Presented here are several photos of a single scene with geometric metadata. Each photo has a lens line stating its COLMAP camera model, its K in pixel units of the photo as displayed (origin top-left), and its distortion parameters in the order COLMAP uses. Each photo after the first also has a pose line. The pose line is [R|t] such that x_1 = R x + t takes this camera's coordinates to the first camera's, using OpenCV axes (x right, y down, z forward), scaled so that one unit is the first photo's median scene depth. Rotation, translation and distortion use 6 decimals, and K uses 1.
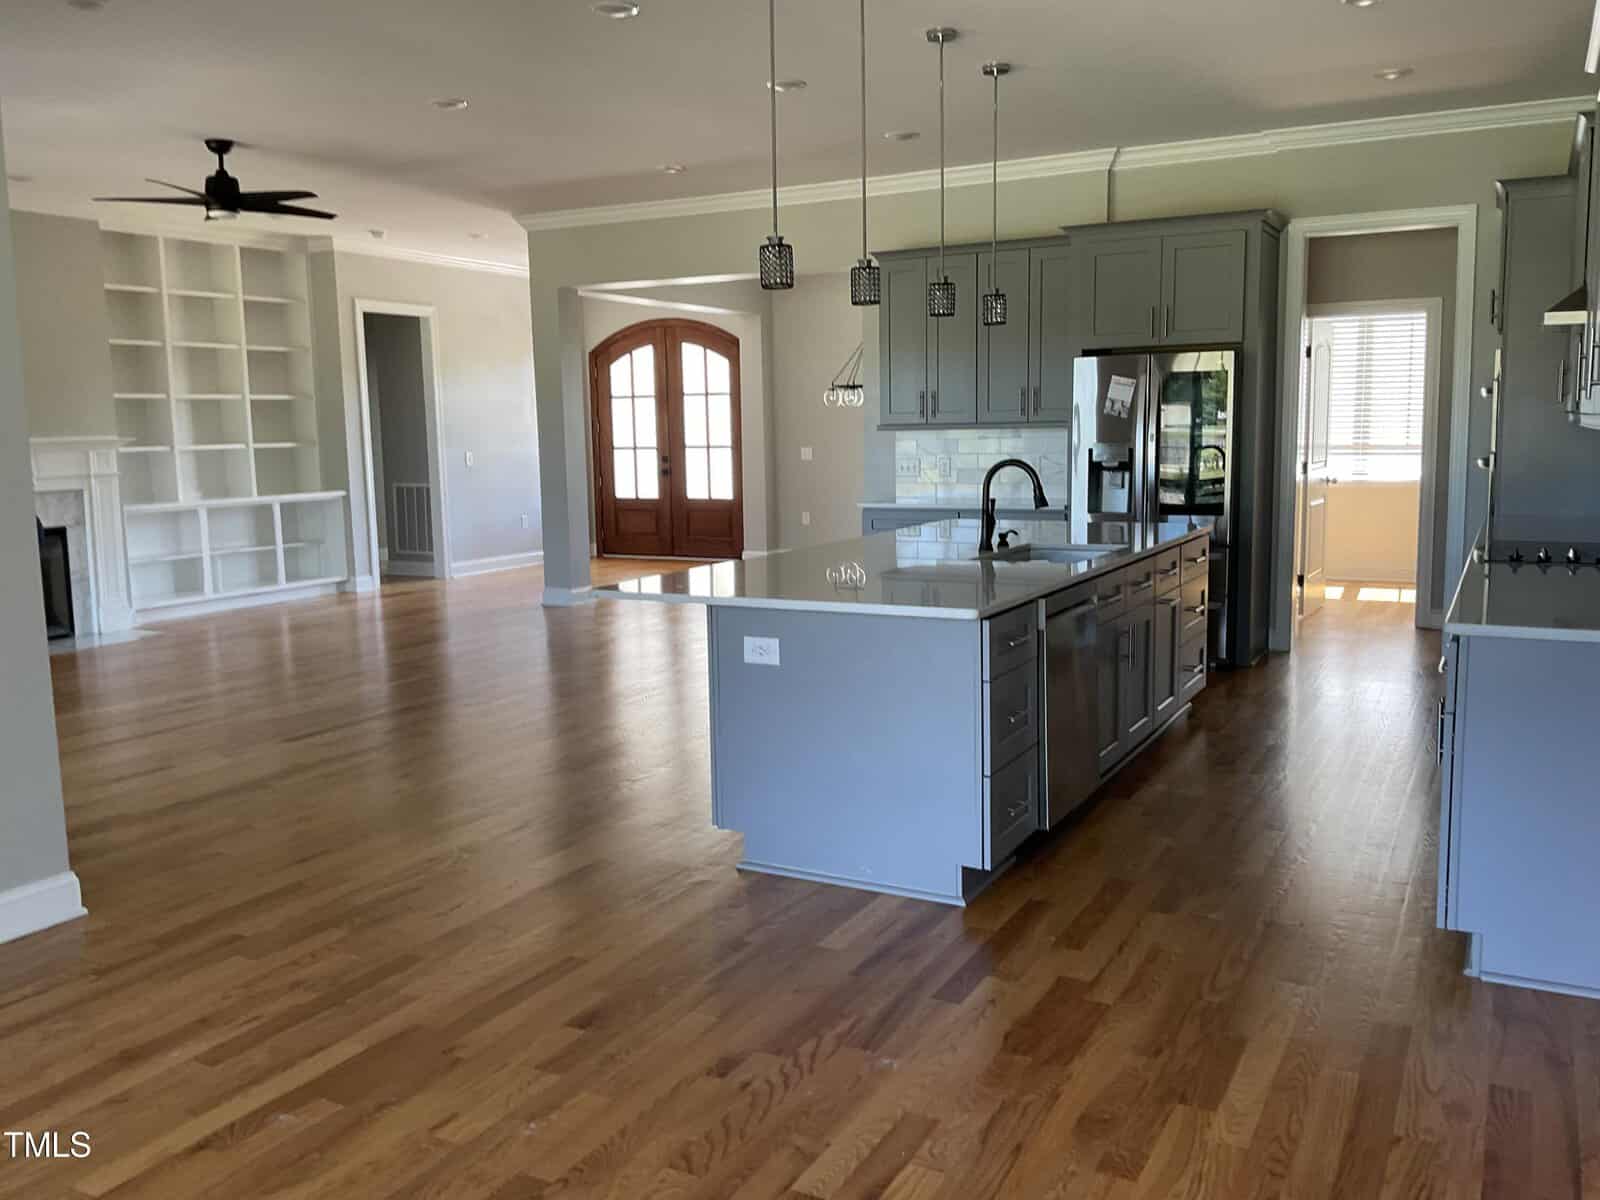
lens RADIAL K [[1326.1, 0, 800.0], [0, 1326.1, 600.0], [0, 0, 1]] dist [0.108284, -0.185102]
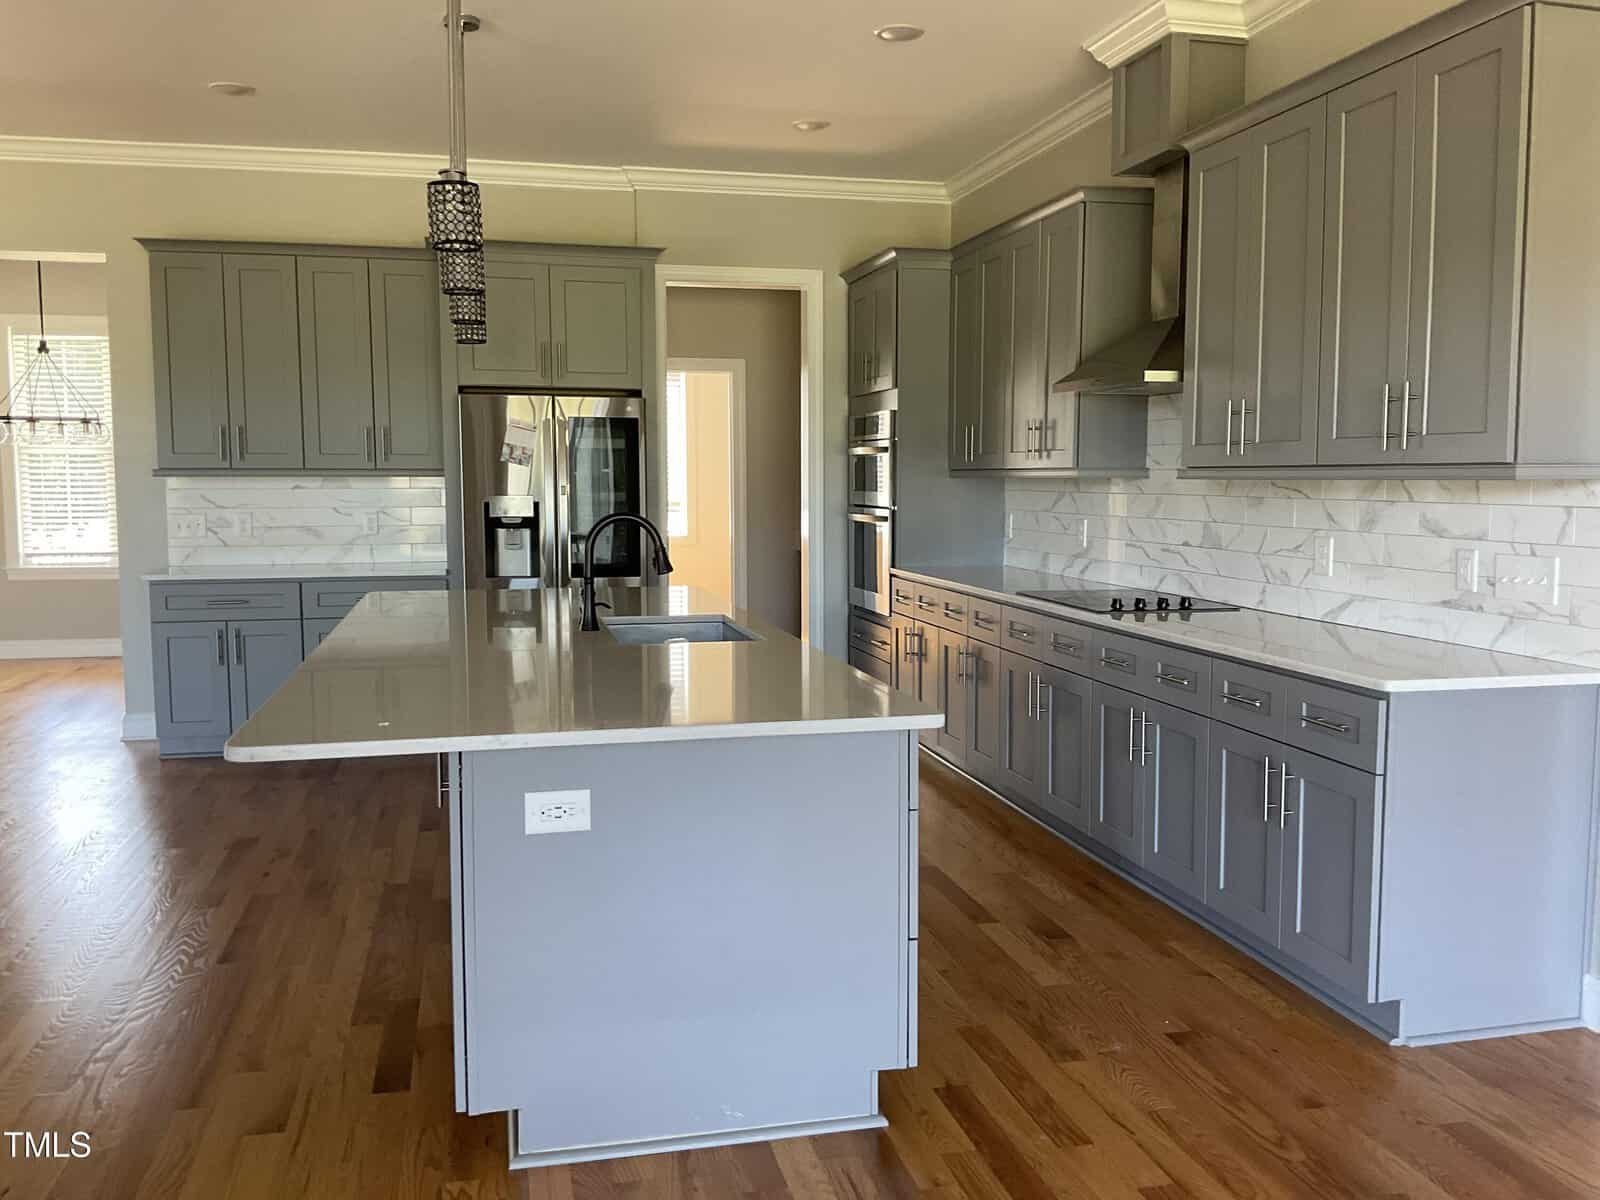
lens RADIAL K [[1325.9, 0, 800.0], [0, 1325.9, 600.0], [0, 0, 1]] dist [0.093806, -0.218643]
pose [[0.752348, -0.045606, 0.657185, -0.177760], [0.074232, 0.997116, -0.015784, -0.021966], [-0.654570, 0.060659, 0.753564, 0.221972]]
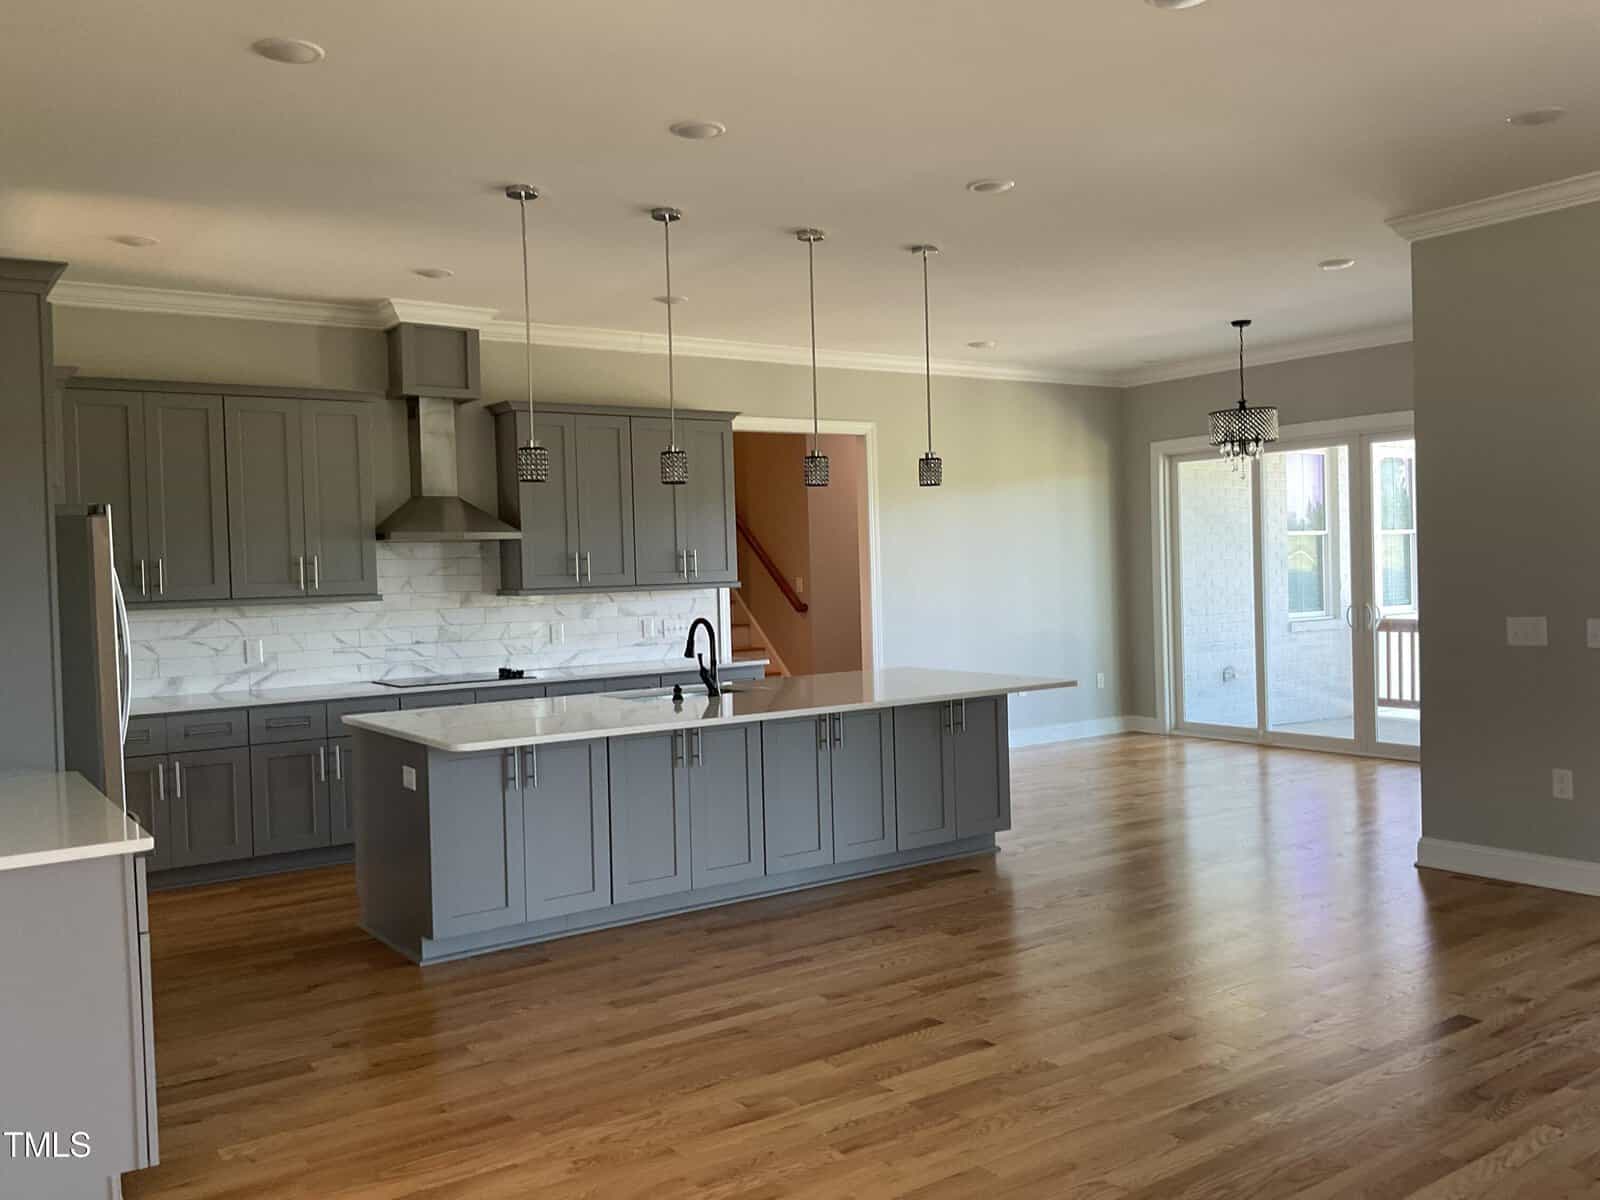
lens RADIAL K [[1325.9, 0, 800.0], [0, 1325.9, 600.0], [0, 0, 1]] dist [0.093806, -0.218643]
pose [[-0.890755, 0.027222, 0.453668, -0.295679], [0.100189, 0.985409, 0.137588, -0.176295], [-0.443303, 0.168010, -0.880486, 1.275370]]
